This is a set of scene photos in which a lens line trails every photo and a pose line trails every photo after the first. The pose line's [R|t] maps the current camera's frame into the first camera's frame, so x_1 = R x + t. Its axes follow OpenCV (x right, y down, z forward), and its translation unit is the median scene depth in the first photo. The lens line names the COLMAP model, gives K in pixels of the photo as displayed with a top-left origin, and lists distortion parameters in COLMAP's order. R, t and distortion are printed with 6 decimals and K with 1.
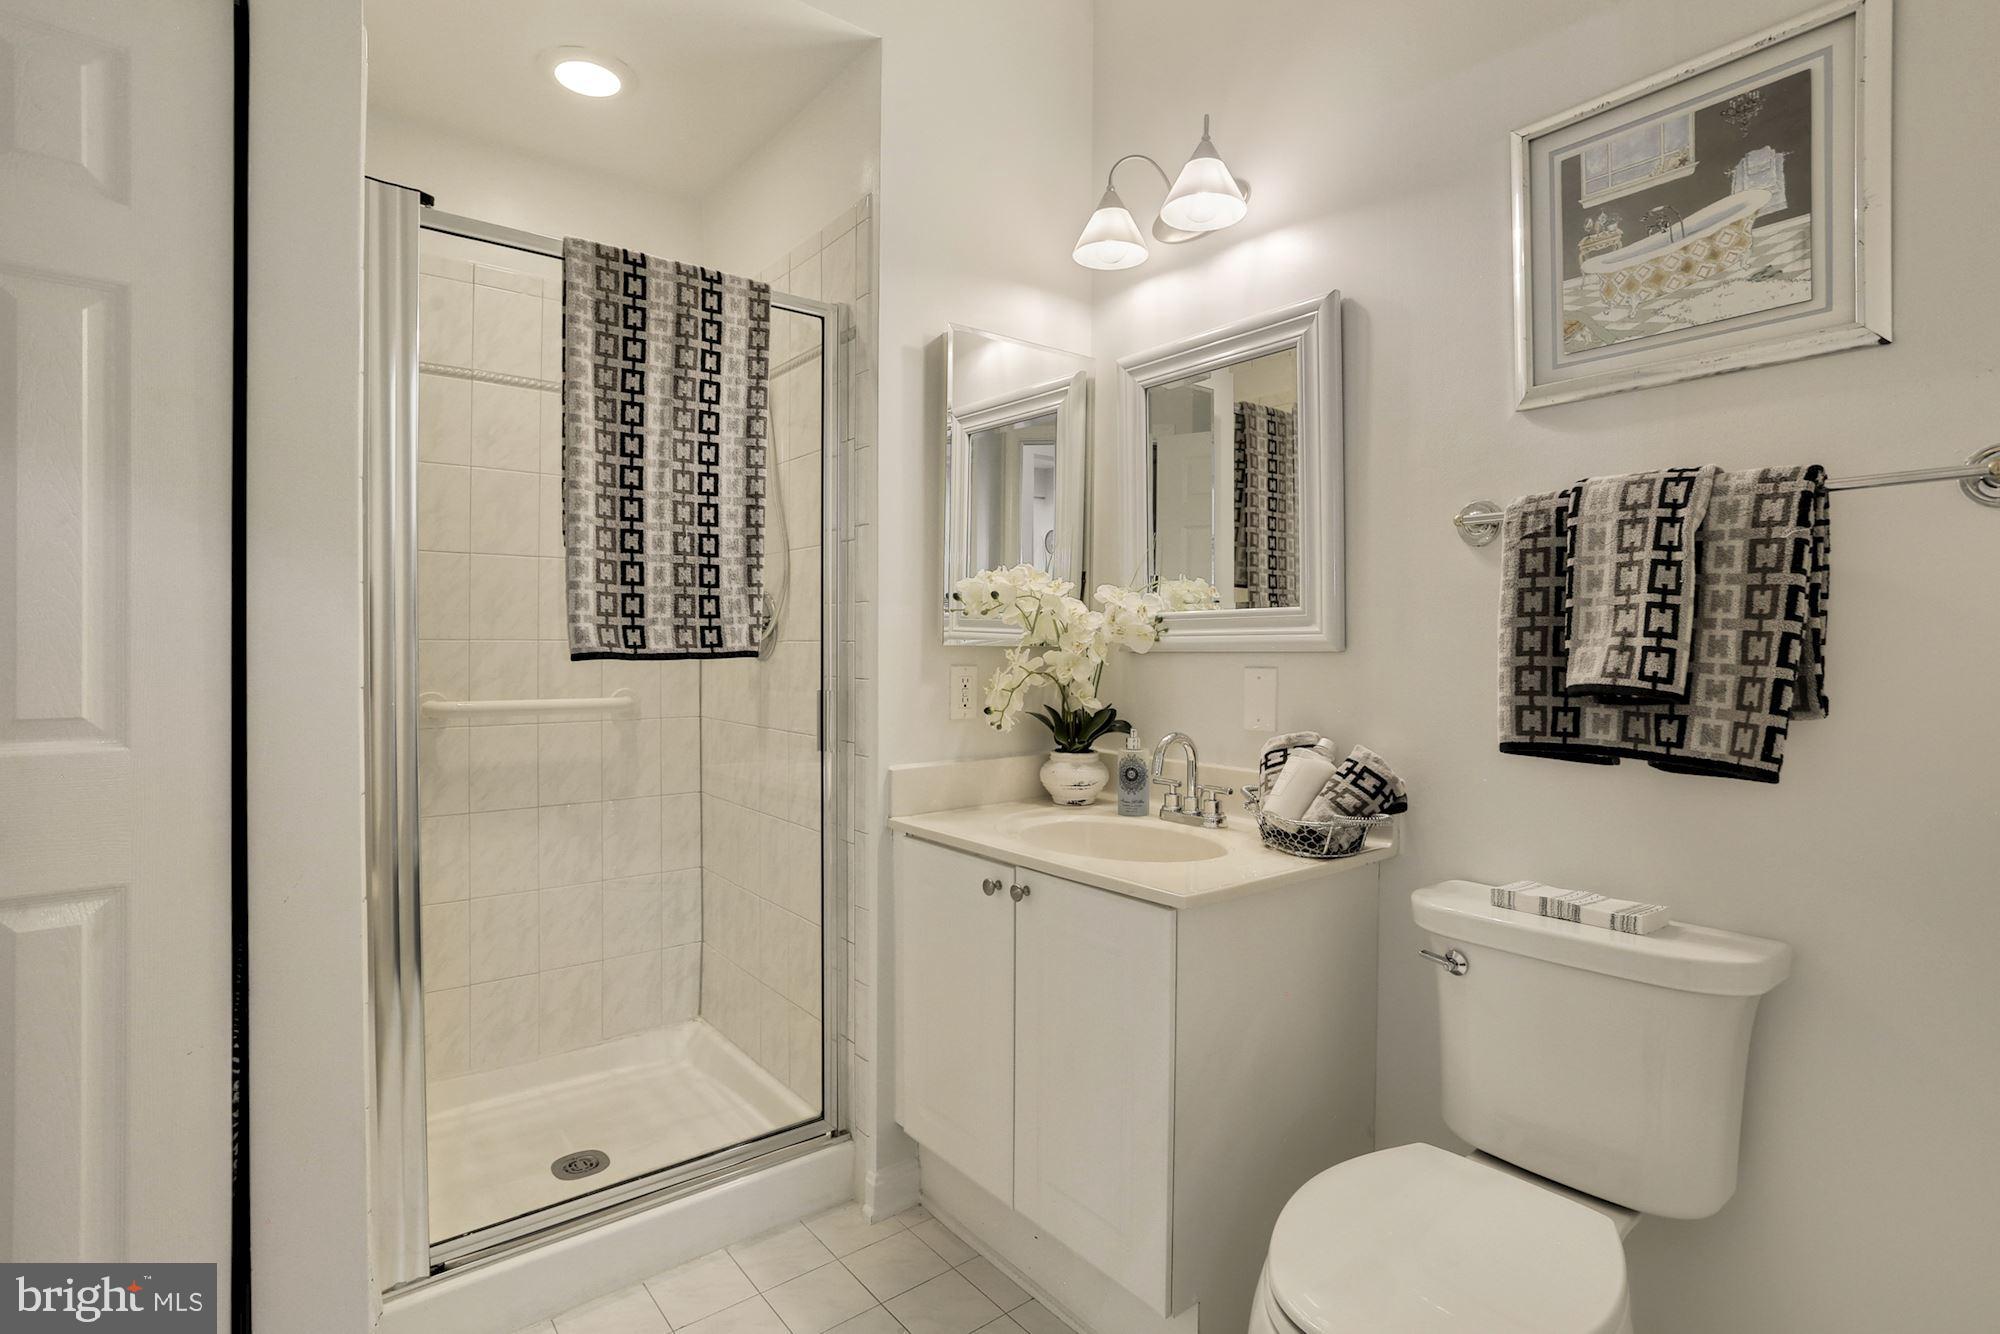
lens RADIAL K [[967.0, 0, 1005.4], [0, 967.0, 637.1], [0, 0, 1]] dist [-0.043406, 0.019124]
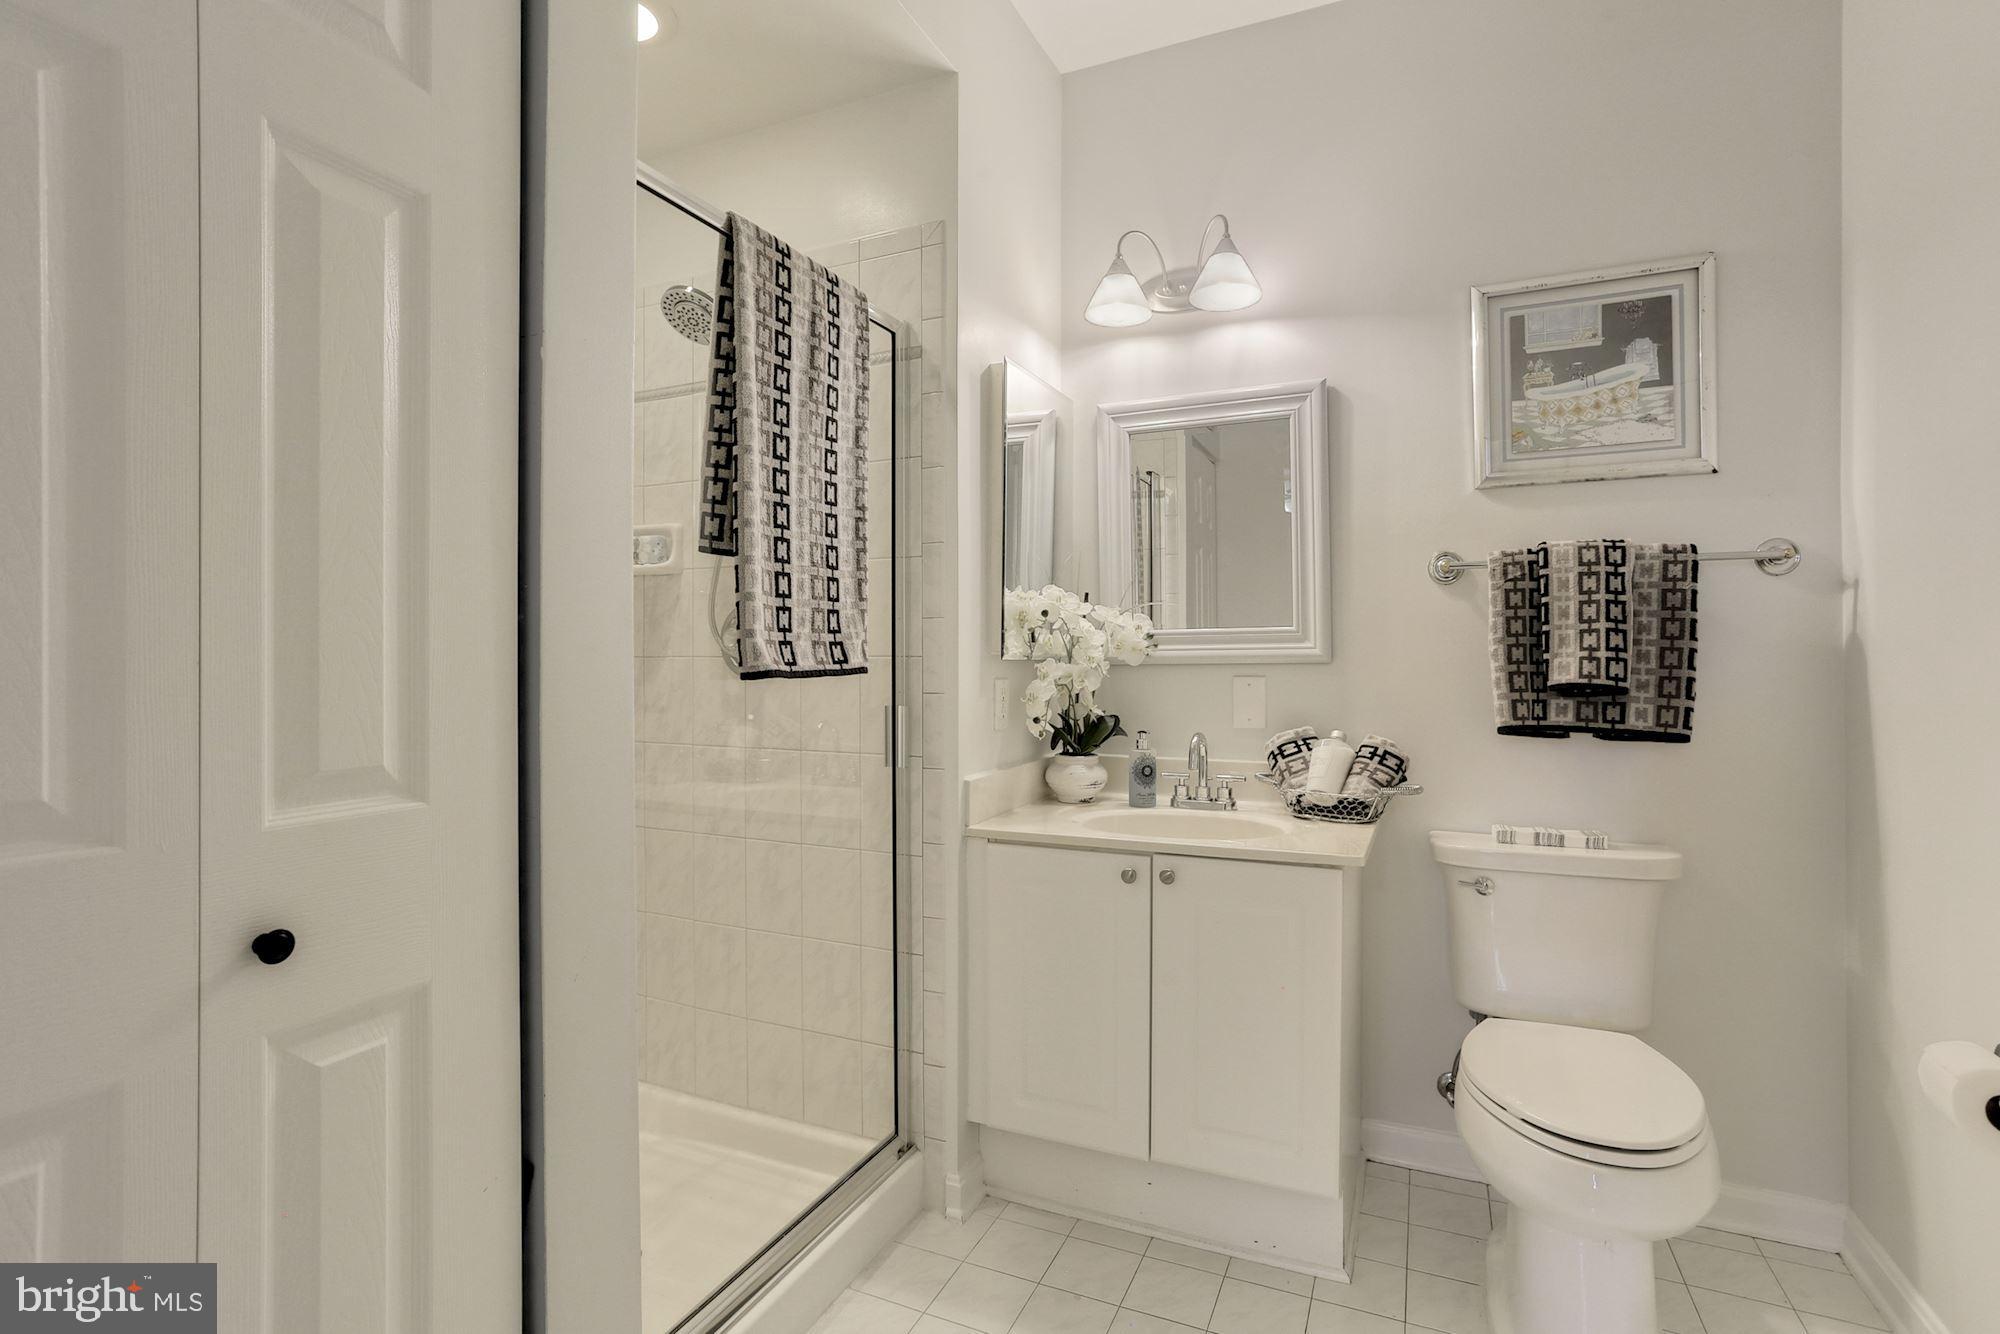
lens RADIAL K [[949.9, 0, 995.4], [0, 949.9, 643.2], [0, 0, 1]] dist [-0.038020, 0.010762]
pose [[0.888706, 0.000905, 0.458477, -0.774859], [0.002032, 0.999980, -0.005913, -0.005169], [-0.458474, 0.006187, 0.888686, 0.112093]]
